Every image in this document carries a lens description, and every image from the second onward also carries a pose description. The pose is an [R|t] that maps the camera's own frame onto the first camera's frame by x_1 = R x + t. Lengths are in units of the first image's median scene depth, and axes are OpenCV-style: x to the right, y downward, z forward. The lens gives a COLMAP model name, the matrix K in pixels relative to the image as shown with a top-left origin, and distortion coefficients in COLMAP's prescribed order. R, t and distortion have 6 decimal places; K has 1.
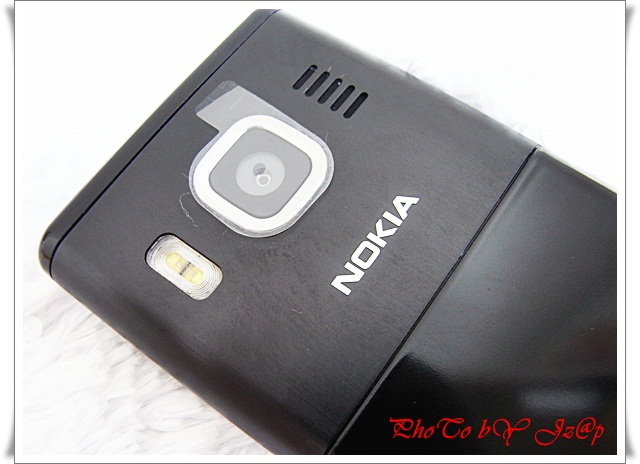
lens RADIAL K [[630.2, 0, 320.0], [0, 630.2, 232.0], [0, 0, 1]] dist [-0.170502, -0.002100]
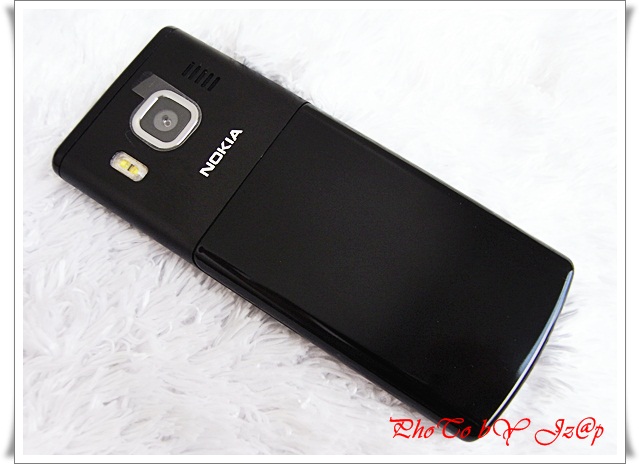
lens RADIAL K [[630.2, 0, 320.0], [0, 630.2, 232.0], [0, 0, 1]] dist [-0.170502, -0.002100]
pose [[0.994118, -0.026161, 0.105095, 0.180690], [0.014254, 0.993550, 0.112492, 0.048233], [-0.107360, -0.110333, 0.988079, -1.073353]]
